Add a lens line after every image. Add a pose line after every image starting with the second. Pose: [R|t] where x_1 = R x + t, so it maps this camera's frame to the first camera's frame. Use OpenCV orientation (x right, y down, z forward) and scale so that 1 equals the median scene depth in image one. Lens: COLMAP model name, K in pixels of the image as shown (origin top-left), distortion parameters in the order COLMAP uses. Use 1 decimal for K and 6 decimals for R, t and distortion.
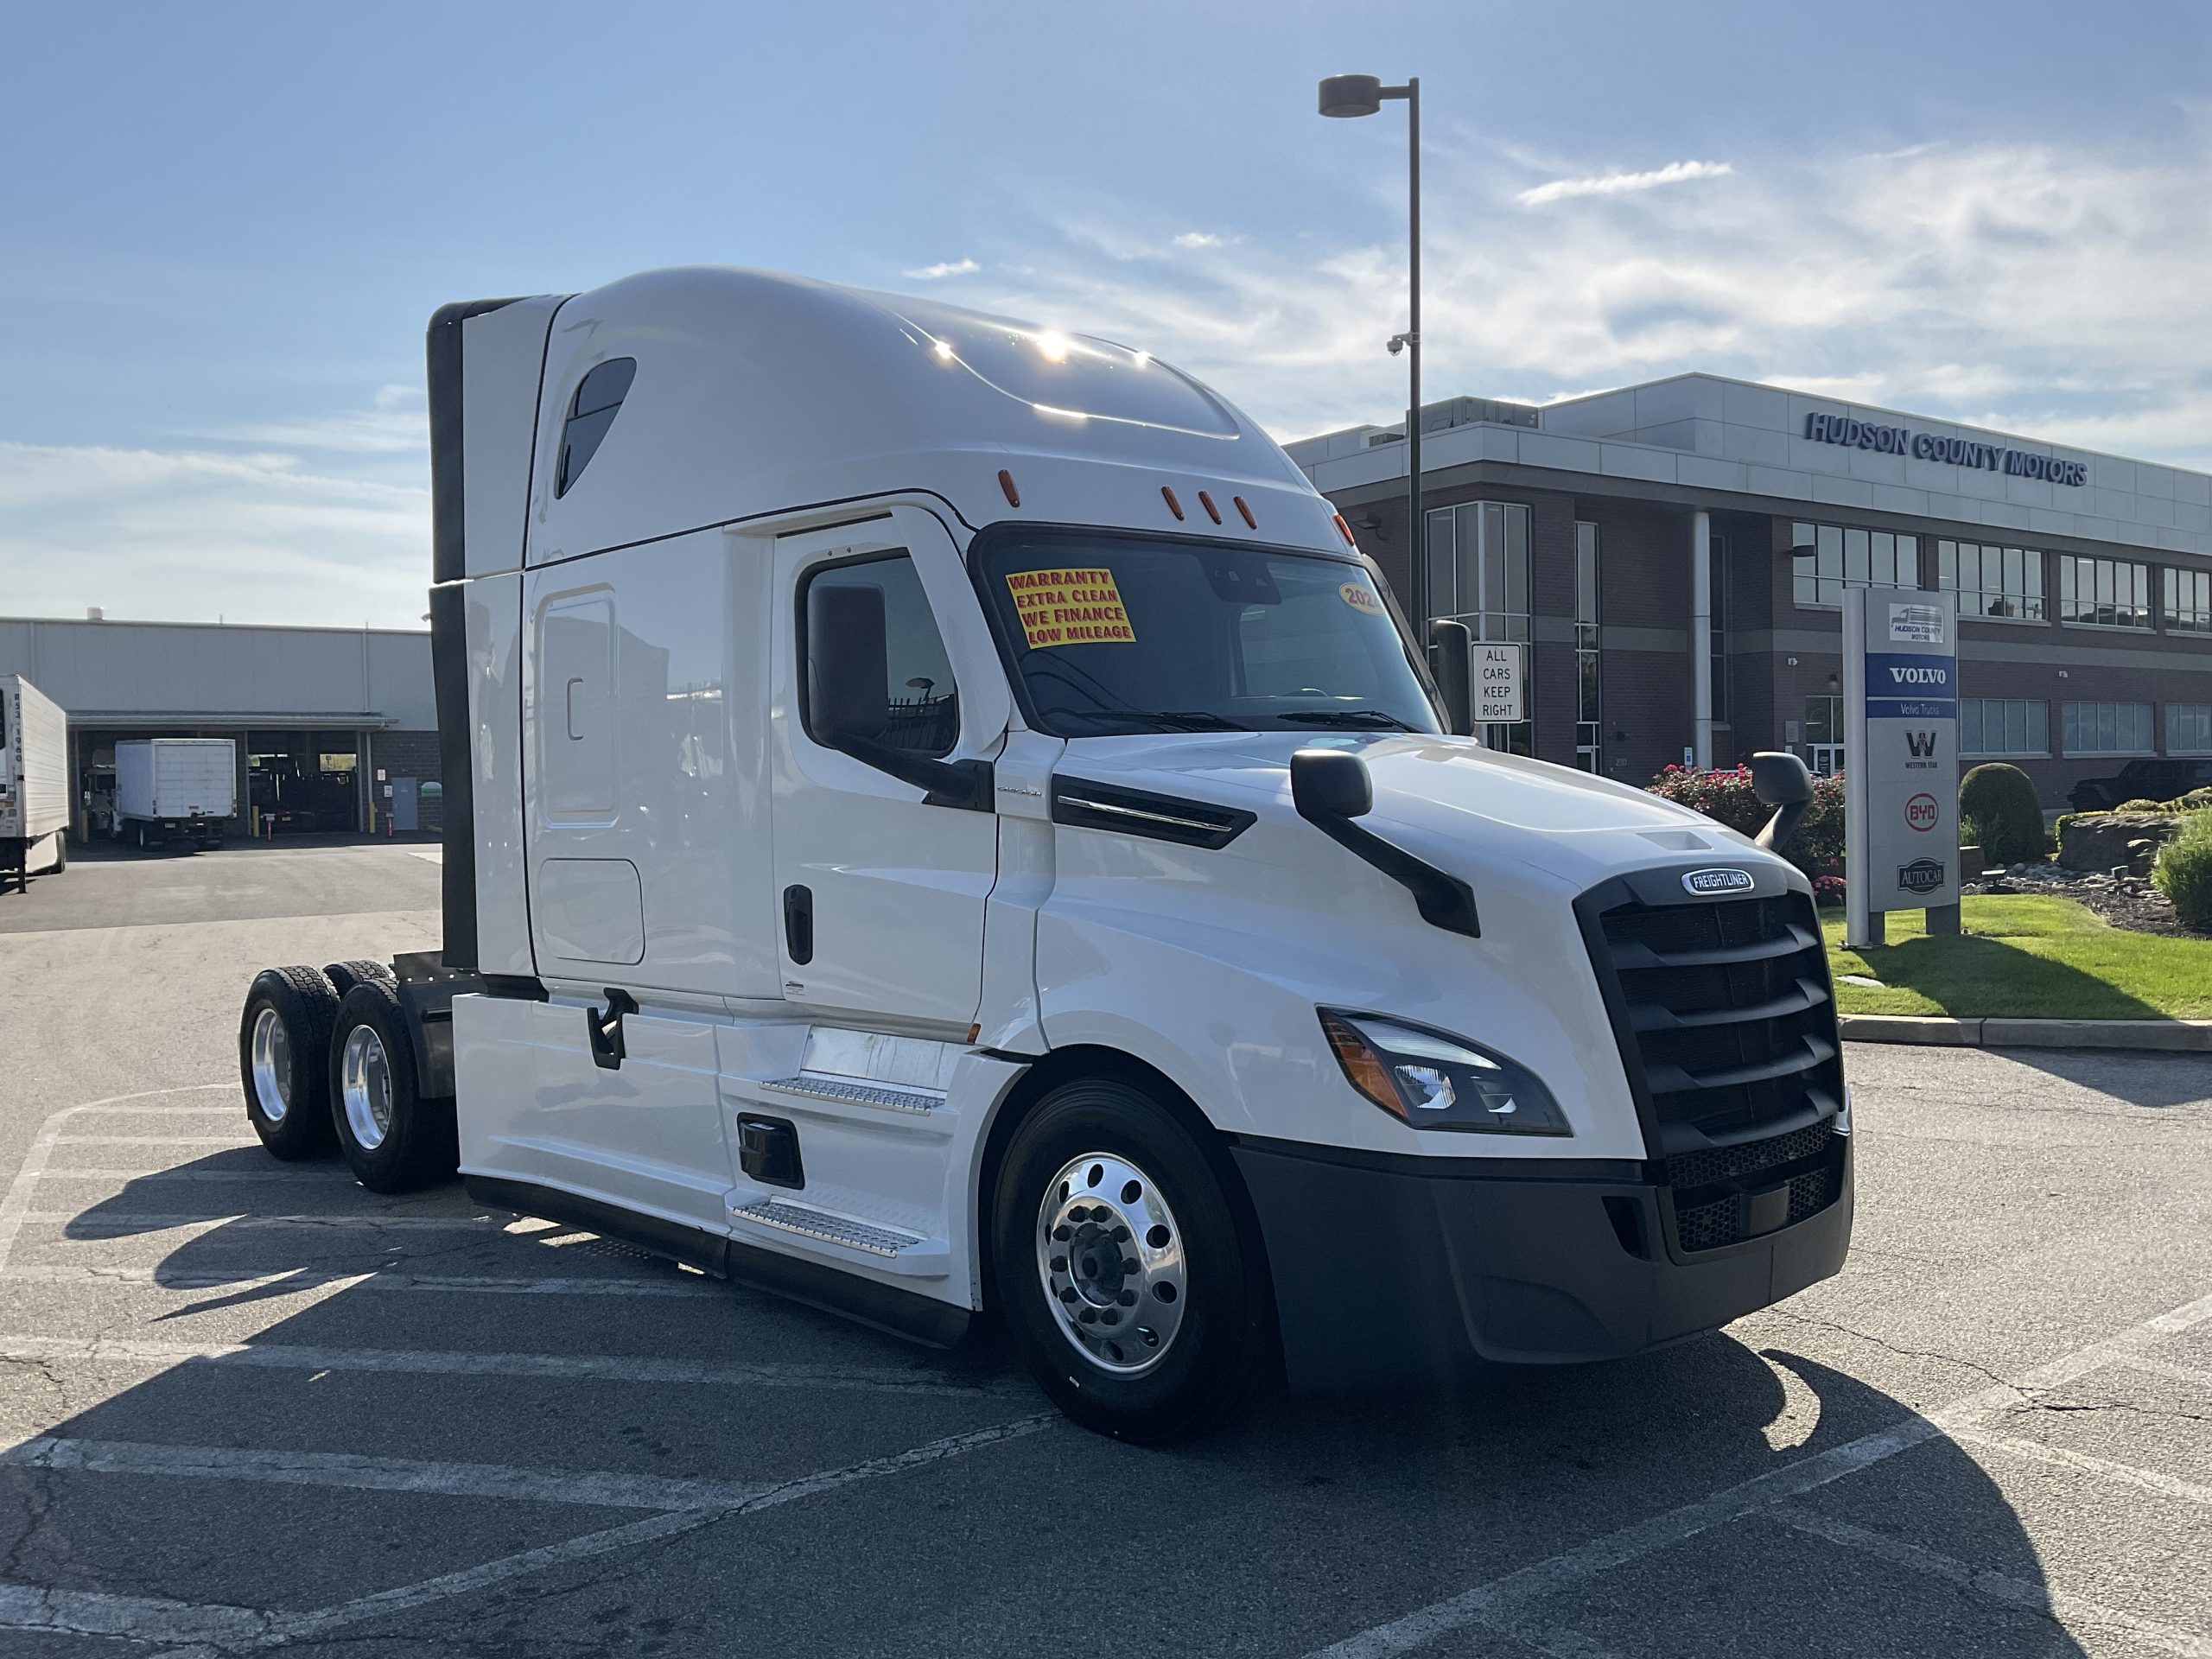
lens RADIAL K [[1815.2, 0, 1098.4], [0, 1815.2, 833.0], [0, 0, 1]] dist [0.060924, -0.108154]
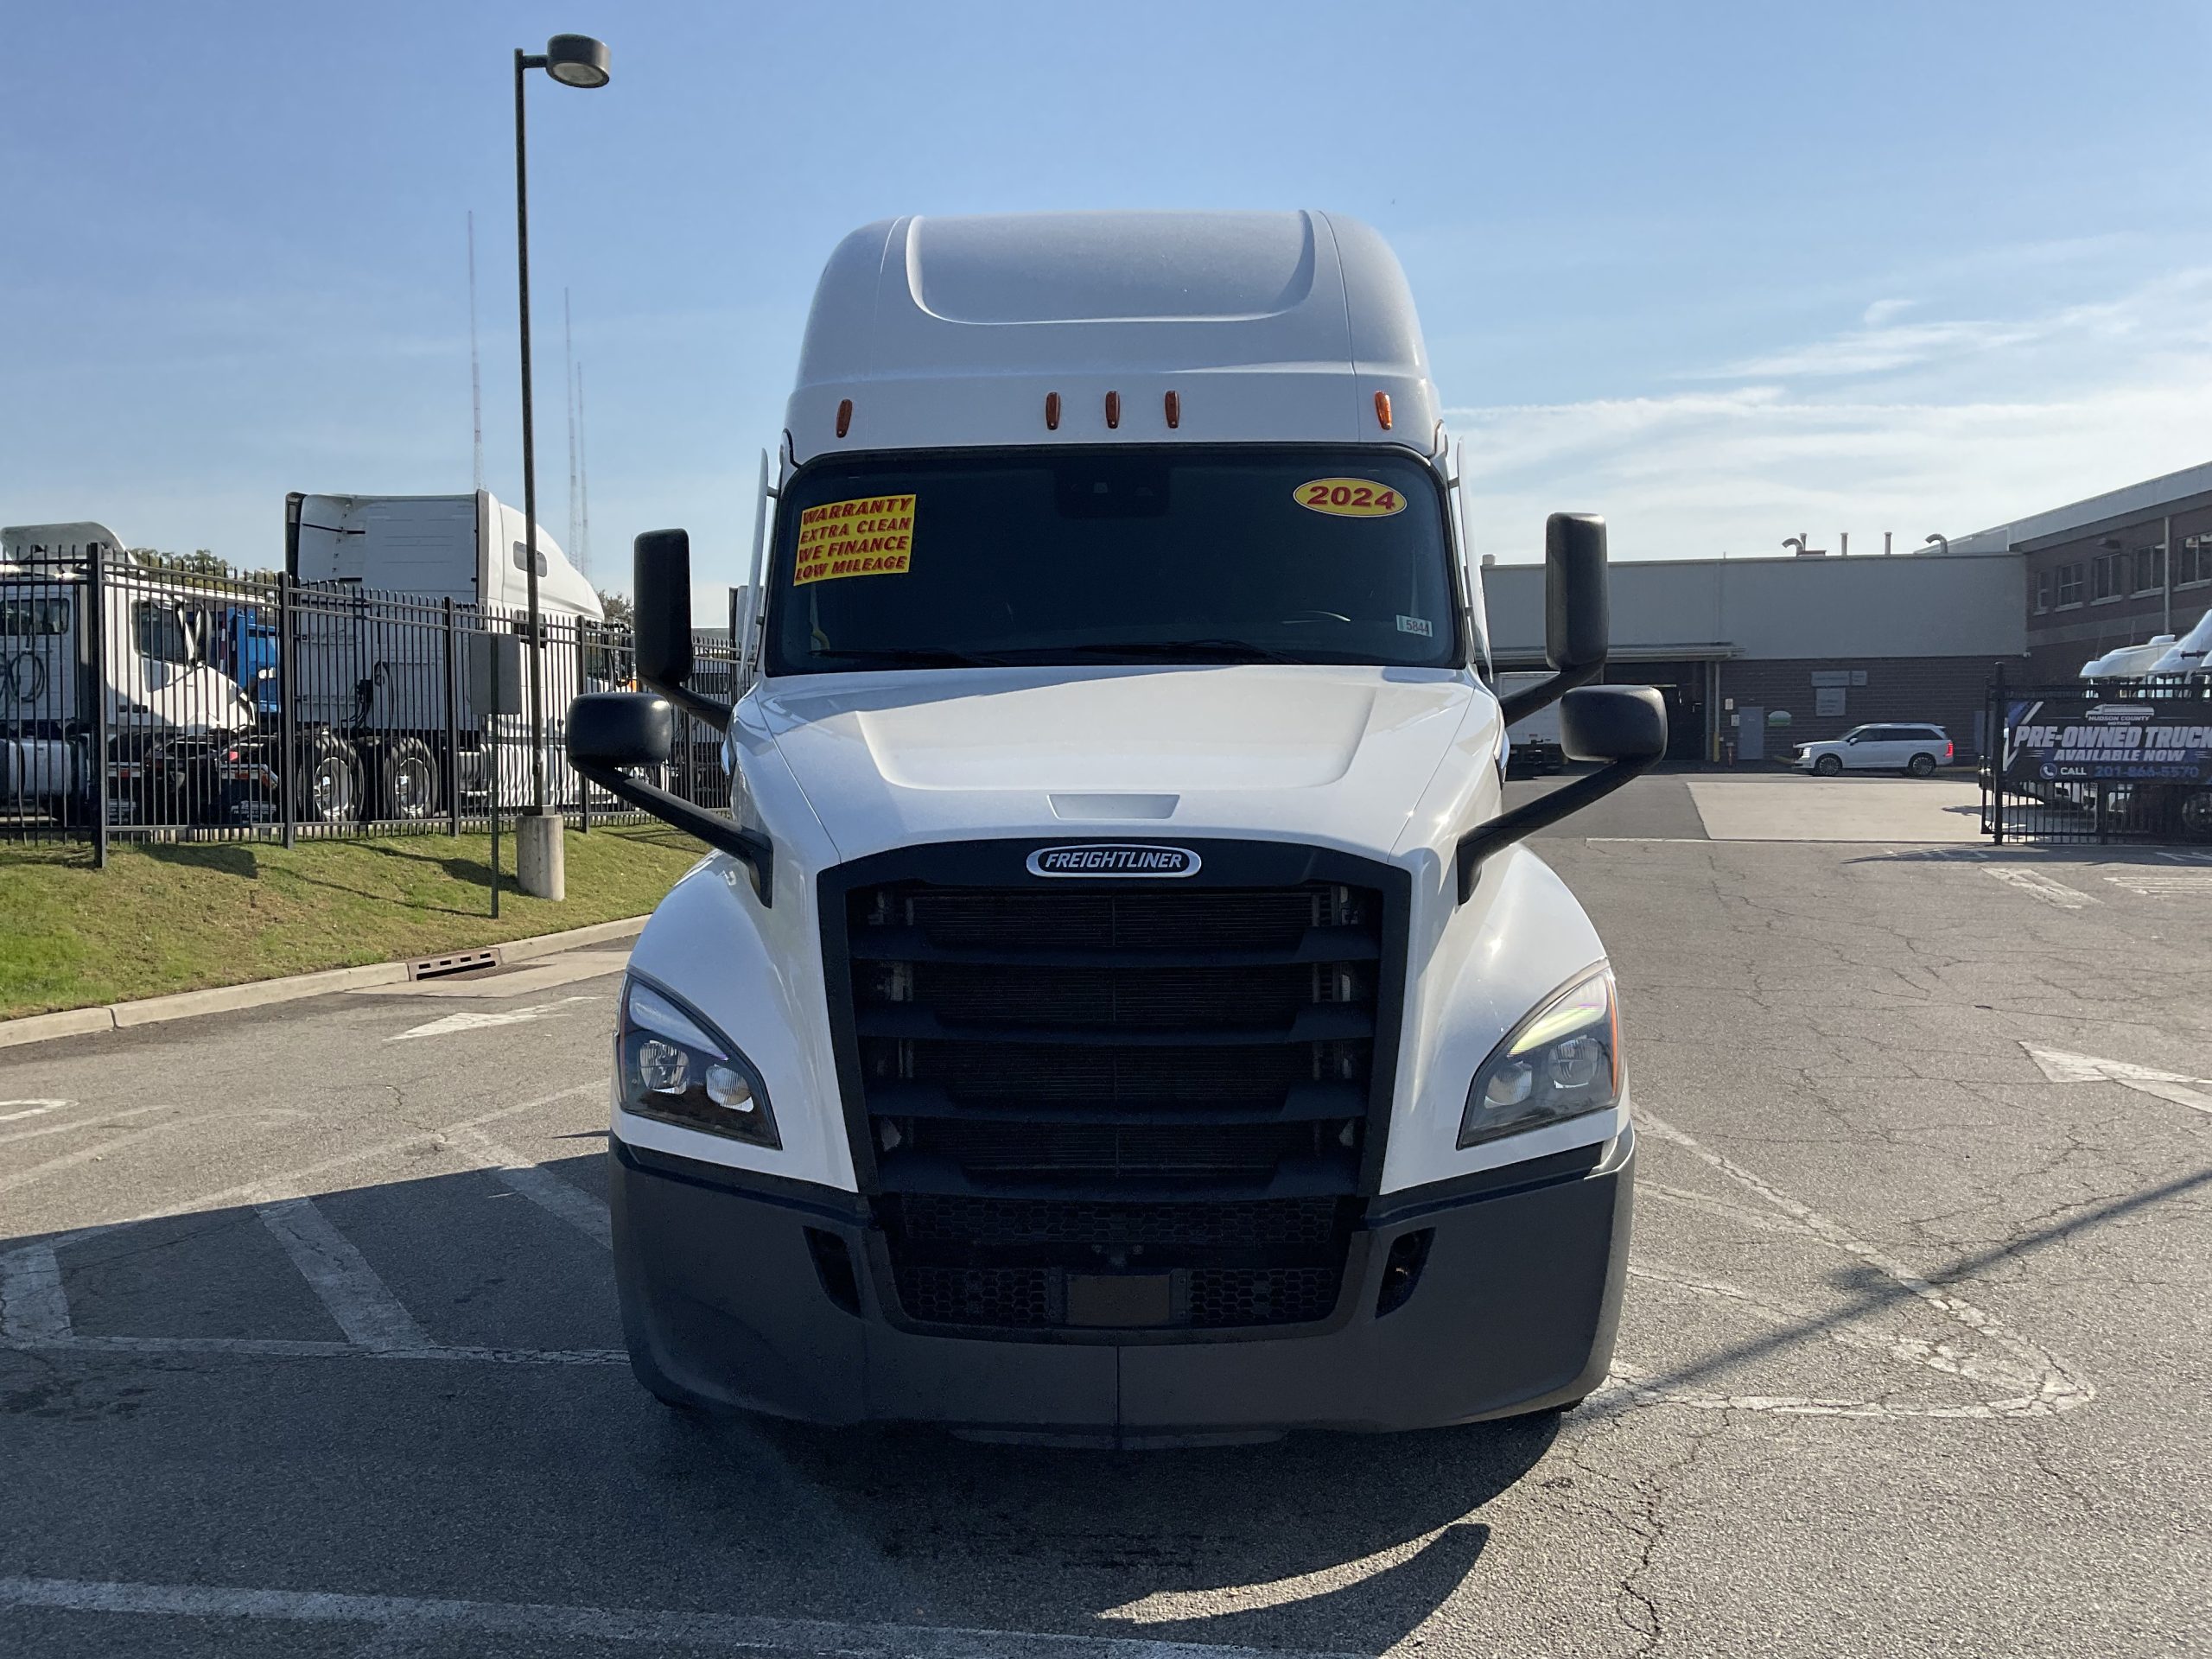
lens RADIAL K [[1833.4, 0, 1098.9], [0, 1833.4, 806.0], [0, 0, 1]] dist [0.045518, -0.083957]
pose [[0.726617, 0.037758, -0.686005, 0.748846], [-0.021265, 0.999246, 0.032474, -0.018411], [0.686714, -0.009008, 0.726872, 0.387063]]
